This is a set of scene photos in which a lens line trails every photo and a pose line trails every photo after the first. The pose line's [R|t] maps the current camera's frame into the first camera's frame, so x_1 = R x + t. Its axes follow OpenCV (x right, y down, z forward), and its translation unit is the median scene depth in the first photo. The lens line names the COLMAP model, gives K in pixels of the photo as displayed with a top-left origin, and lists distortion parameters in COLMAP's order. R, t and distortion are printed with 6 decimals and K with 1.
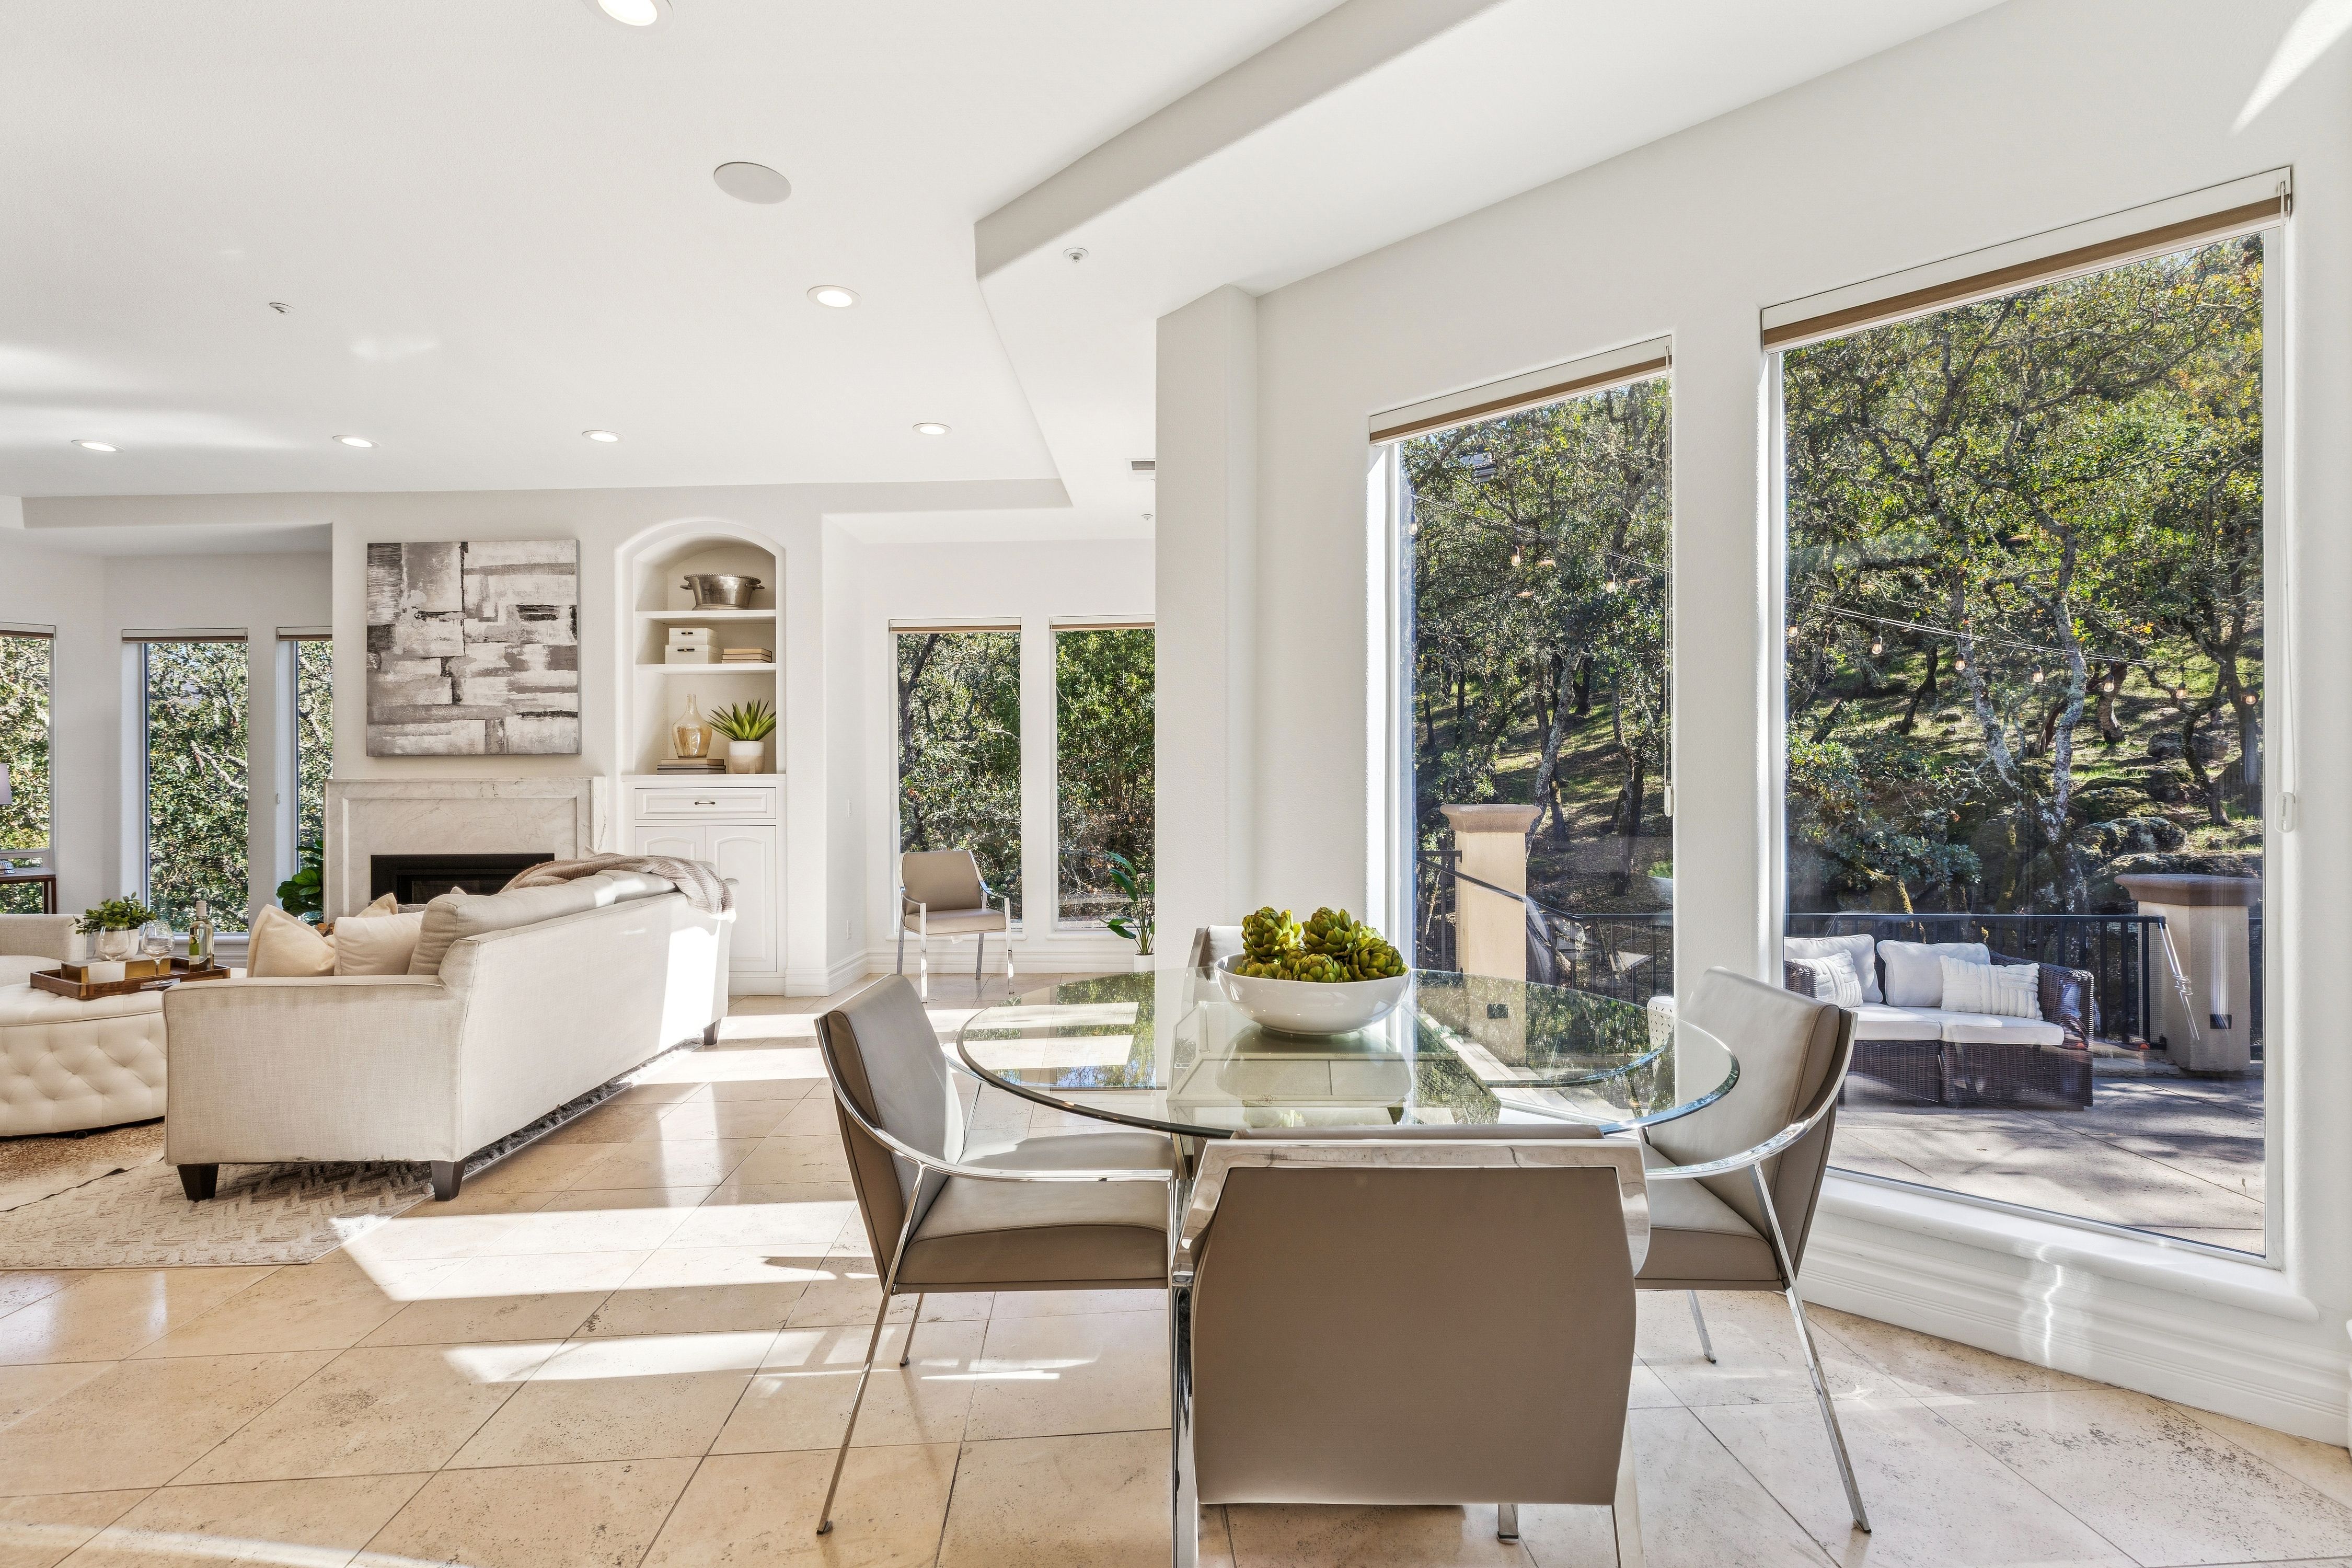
lens RADIAL K [[1062.8, 0, 1186.6], [0, 1062.8, 783.8], [0, 0, 1]] dist [0.006547, -0.000018]
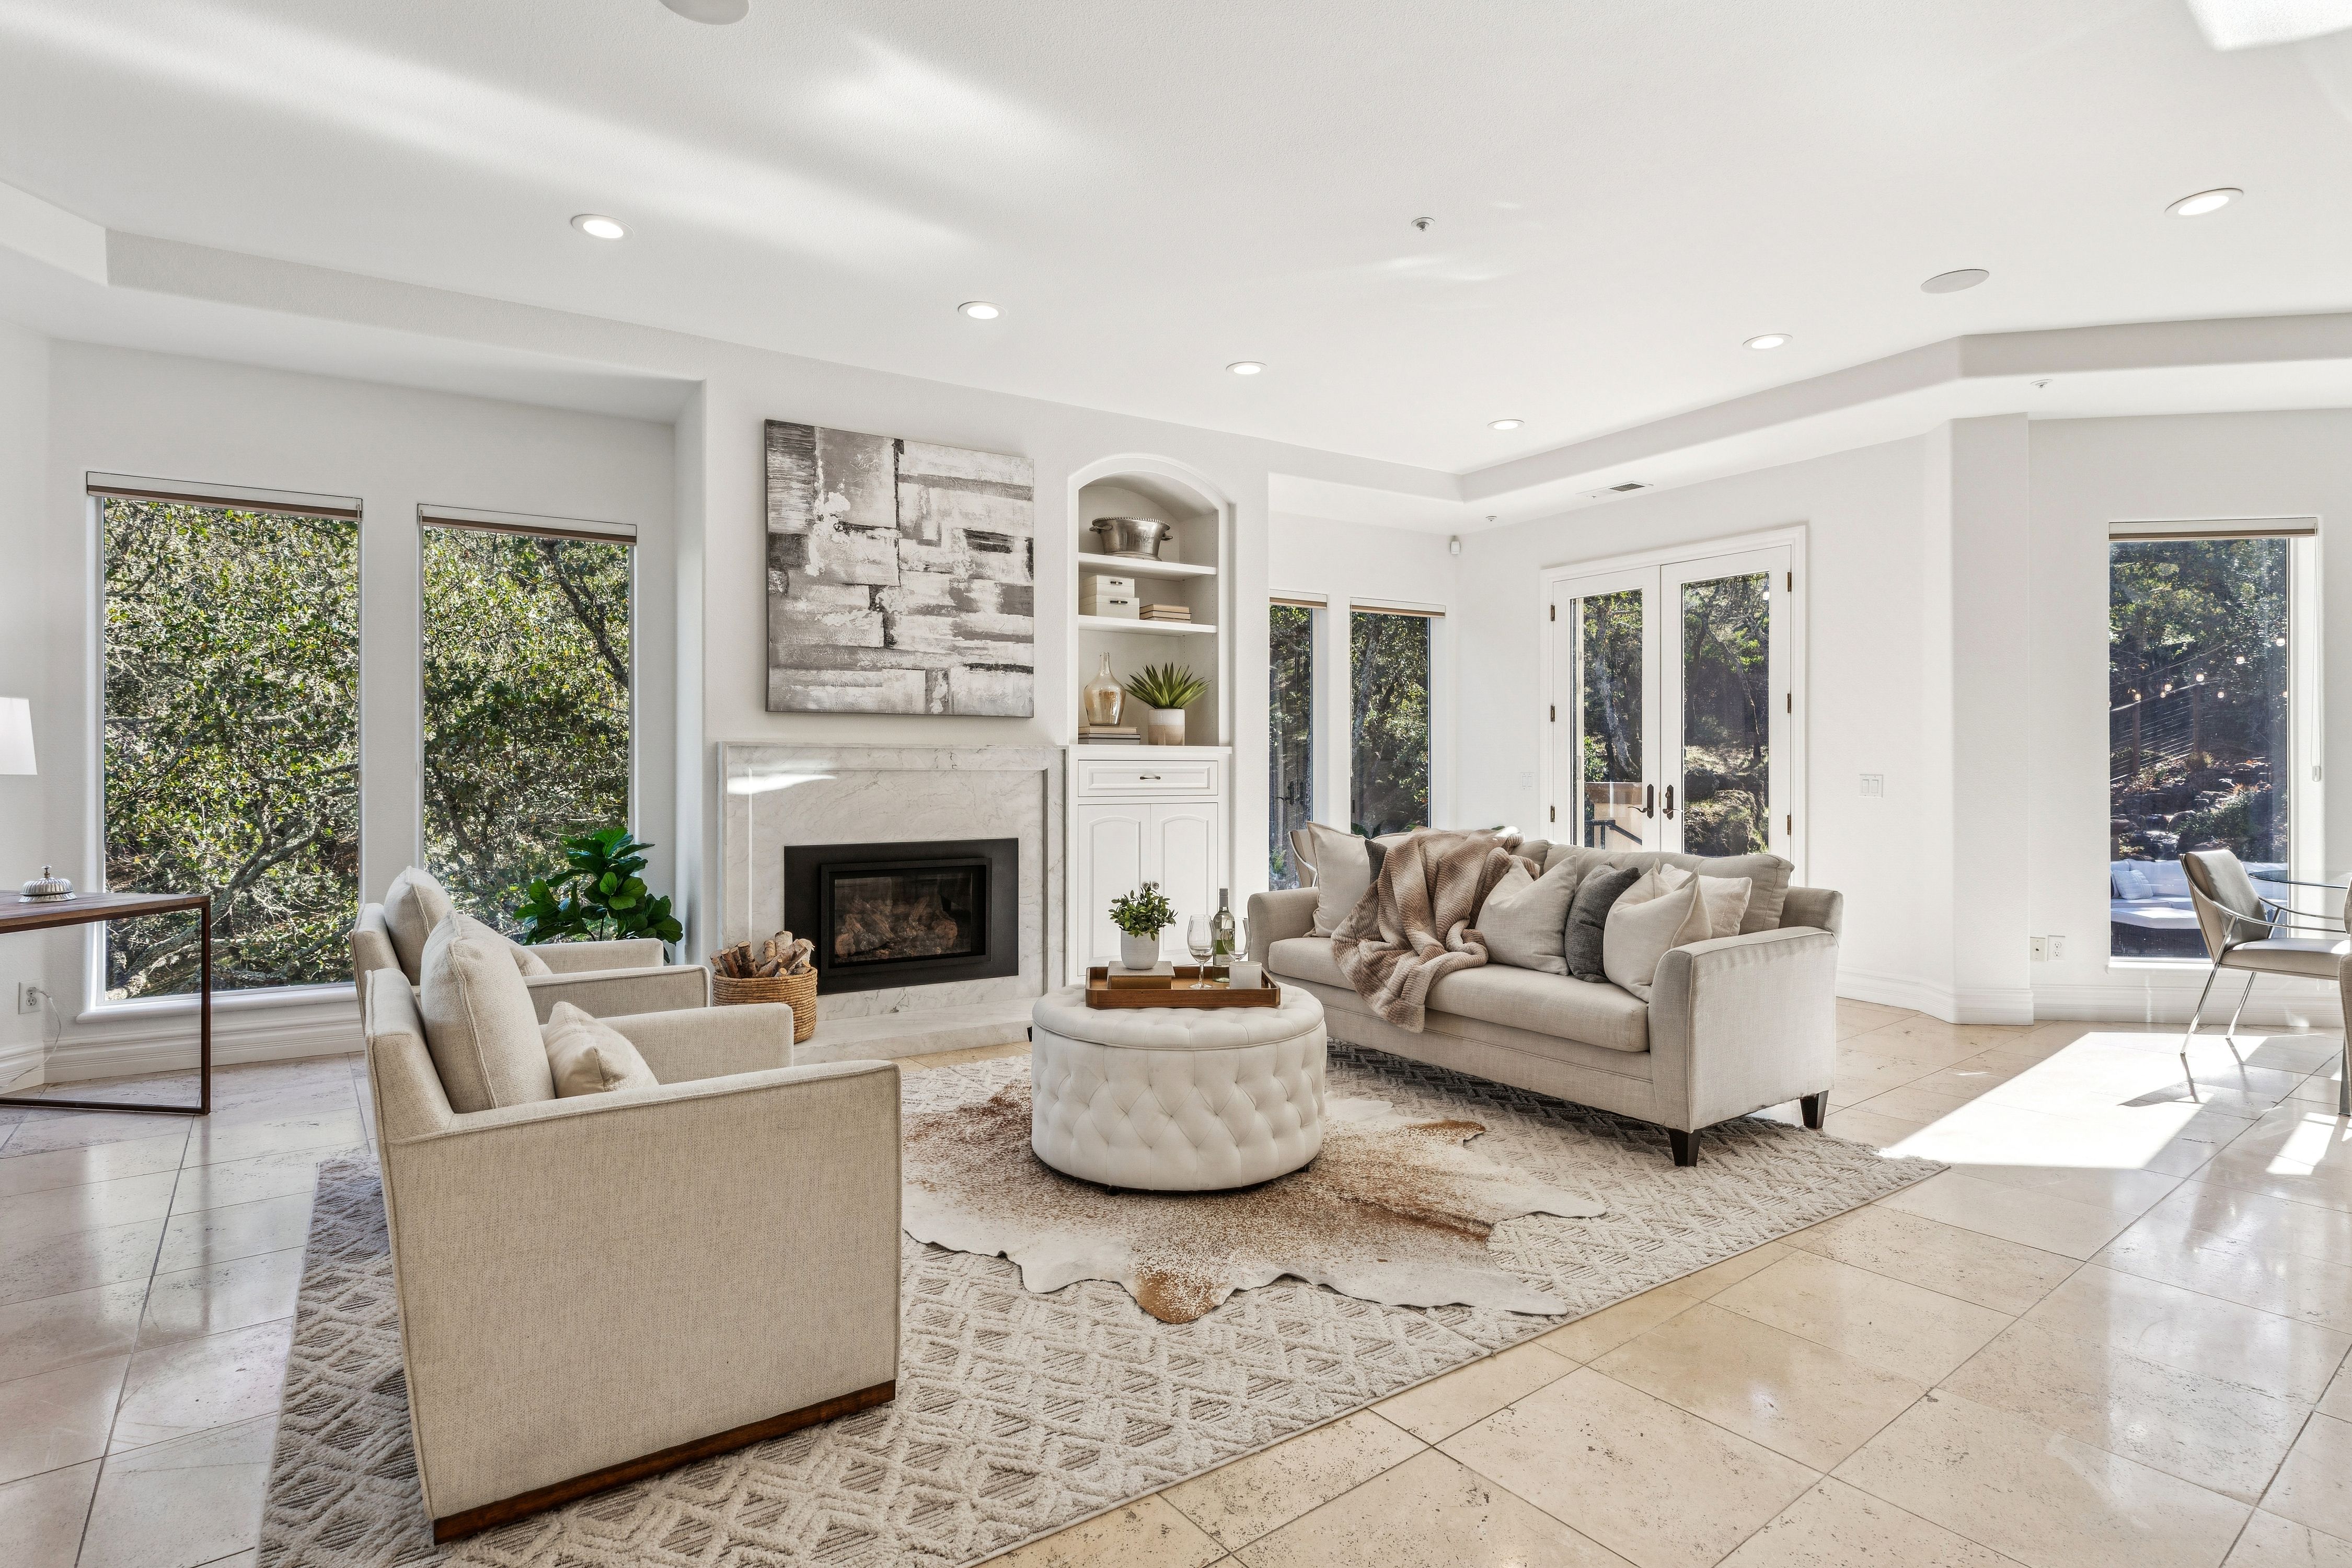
lens RADIAL K [[1180.5, 0, 1172.1], [0, 1180.5, 779.8], [0, 0, 1]] dist [0.000411, 0.000416]
pose [[0.832480, 0.004446, 0.554037, -0.987491], [-0.008393, 0.999954, 0.004587, 0.015211], [-0.553991, -0.008468, 0.832480, 0.173431]]
